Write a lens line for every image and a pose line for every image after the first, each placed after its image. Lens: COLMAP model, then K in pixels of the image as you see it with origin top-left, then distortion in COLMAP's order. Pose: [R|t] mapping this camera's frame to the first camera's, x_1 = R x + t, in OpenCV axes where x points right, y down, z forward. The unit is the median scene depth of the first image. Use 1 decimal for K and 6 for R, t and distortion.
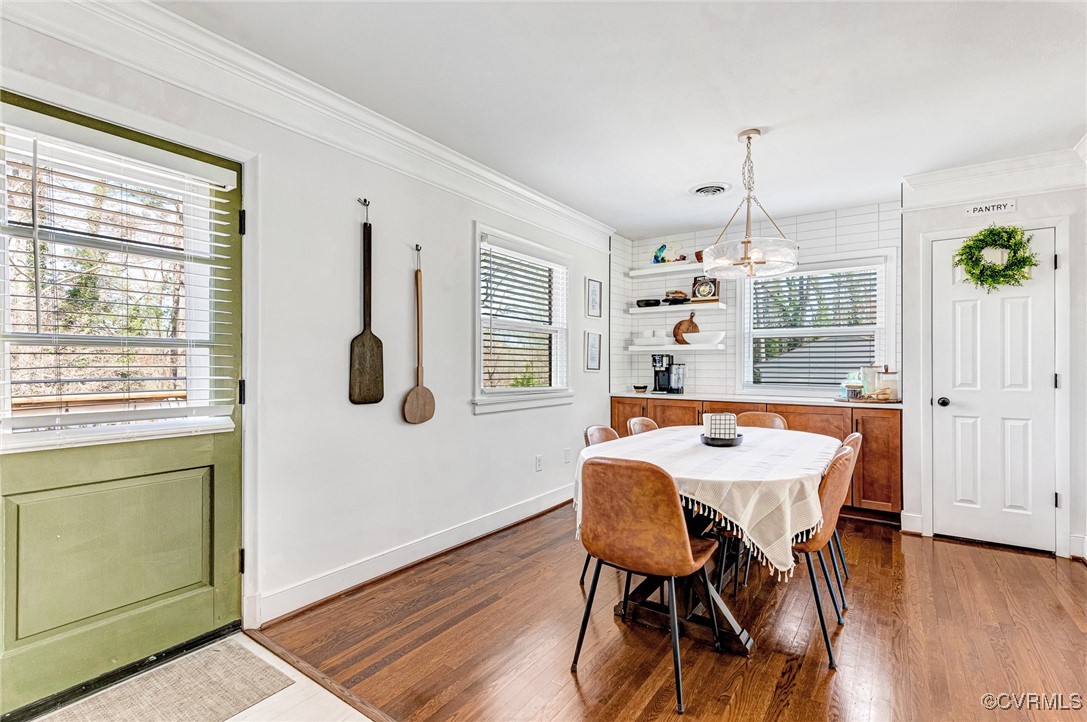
lens RADIAL K [[501.5, 0, 543.5], [0, 501.5, 361.0], [0, 0, 1]] dist [0.000102, -0.000312]
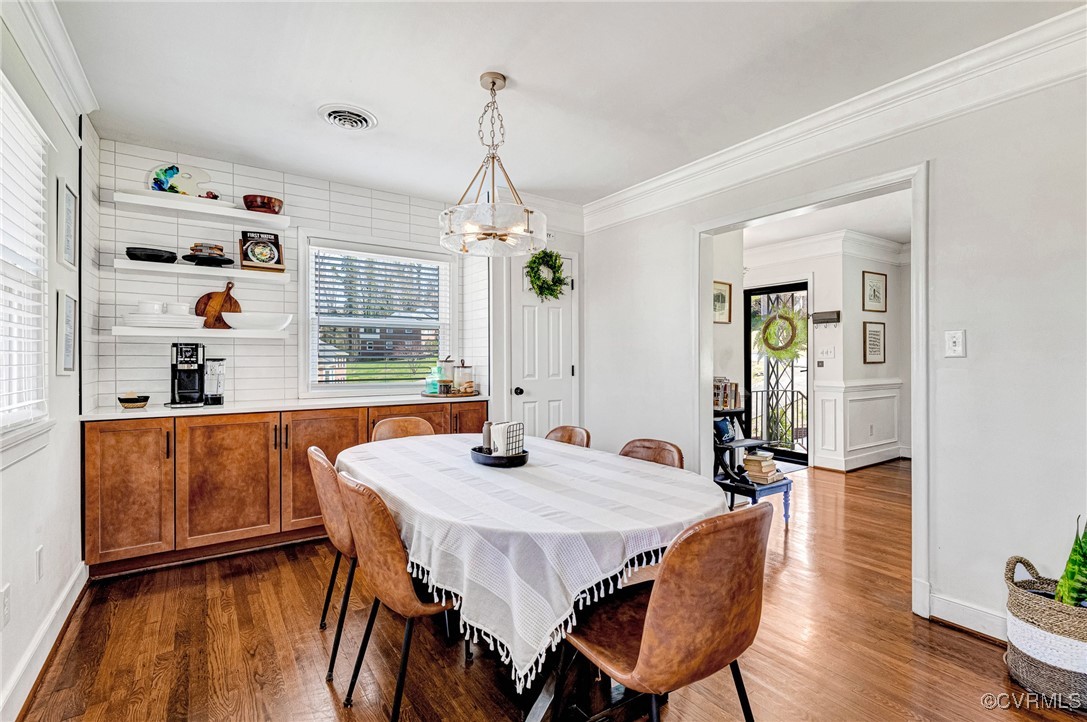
lens RADIAL K [[501.5, 0, 543.5], [0, 501.5, 361.0], [0, 0, 1]] dist [0.000102, -0.000312]
pose [[0.343366, -0.009742, 0.939151, -0.200727], [-0.007280, 0.999889, 0.013033, -0.002945], [-0.939173, -0.011313, 0.343257, 0.390356]]
